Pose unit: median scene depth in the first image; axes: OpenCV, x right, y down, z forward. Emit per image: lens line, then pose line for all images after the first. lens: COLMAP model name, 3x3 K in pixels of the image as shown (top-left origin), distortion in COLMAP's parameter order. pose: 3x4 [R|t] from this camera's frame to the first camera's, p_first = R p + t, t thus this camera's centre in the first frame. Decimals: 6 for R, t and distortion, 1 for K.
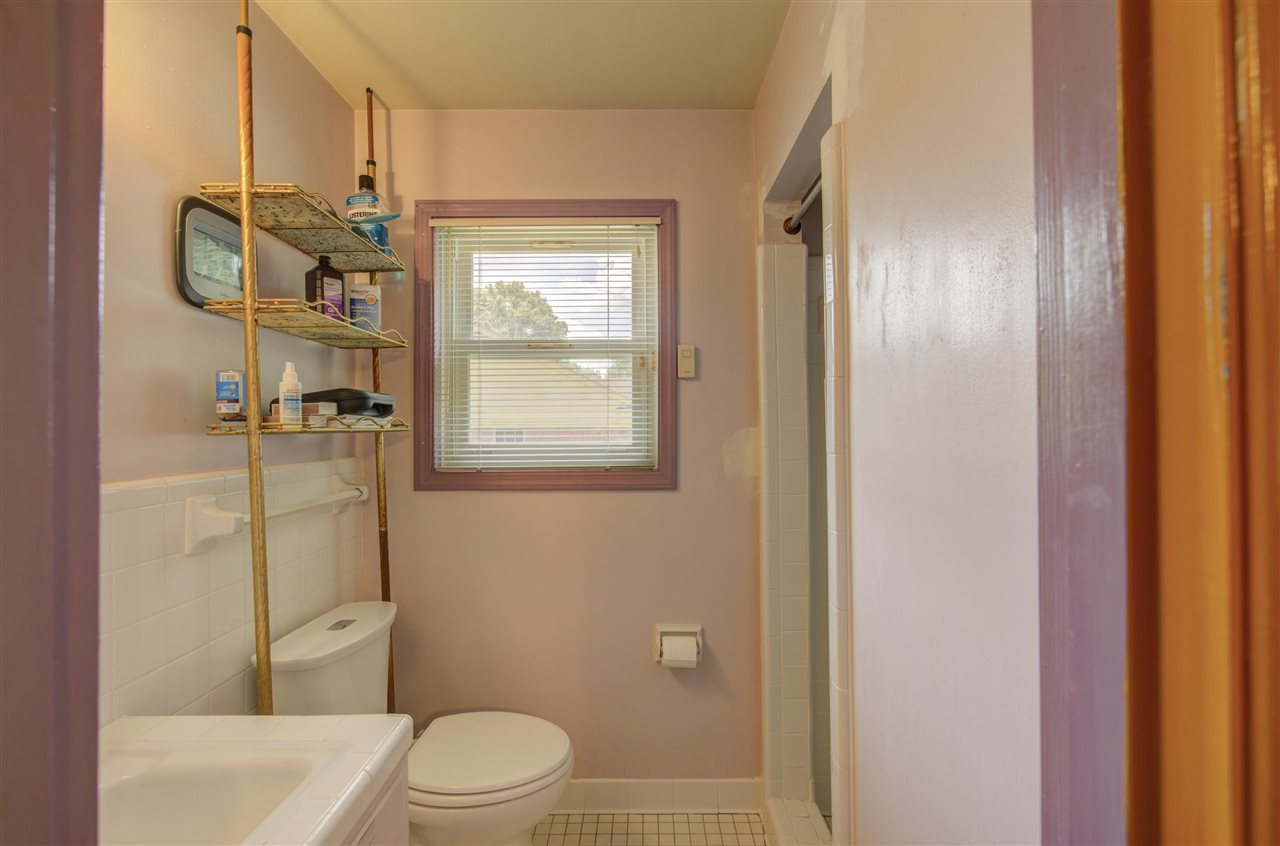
lens RADIAL K [[547.5, 0, 640.0], [0, 547.5, 426.7], [0, 0, 1]] dist [-0.000384, 0.000802]
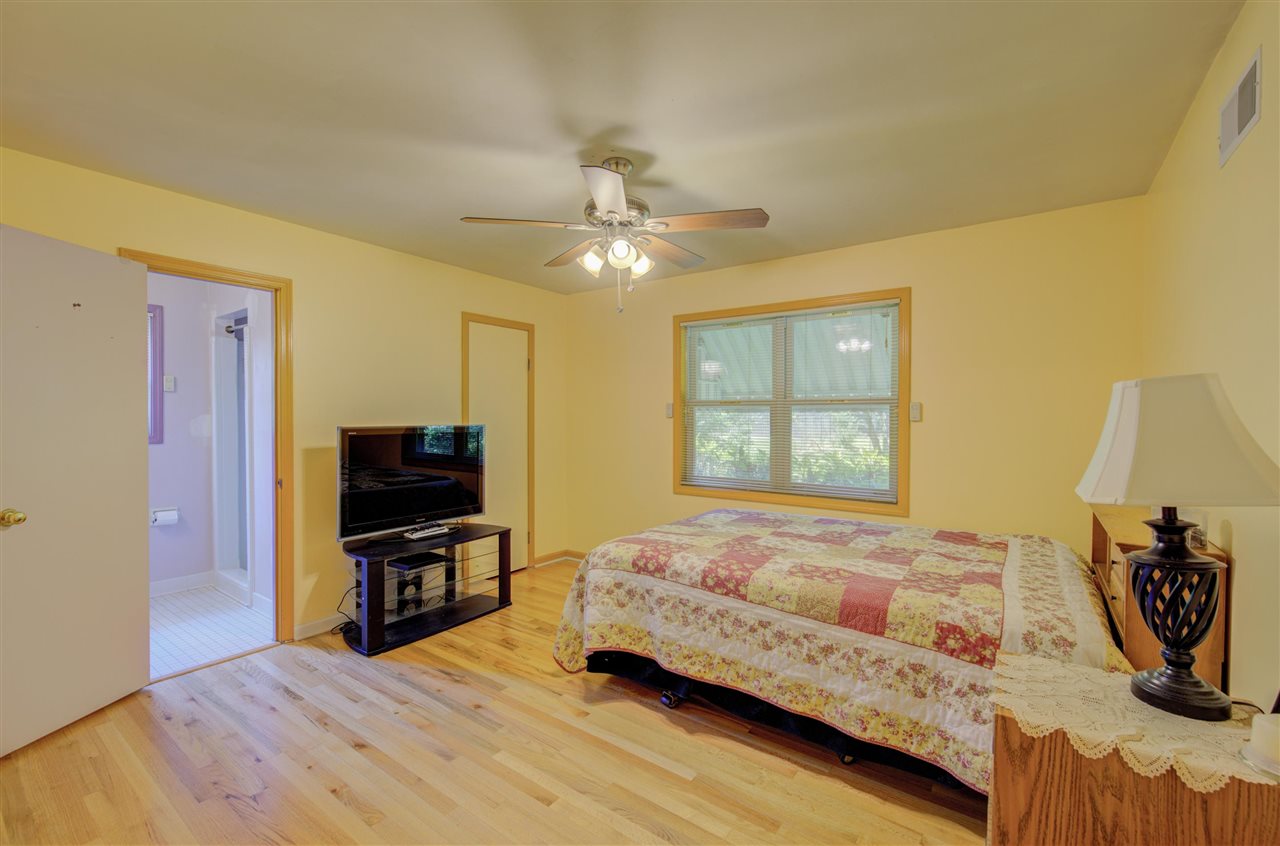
lens RADIAL K [[547.5, 0, 640.1], [0, 547.5, 418.2], [0, 0, 1]] dist [-0.000384, 0.000802]
pose [[0.590799, -0.003706, 0.806811, -0.566239], [-0.010743, 0.999865, 0.012459, -0.031094], [-0.806748, -0.016028, 0.590679, -1.777818]]
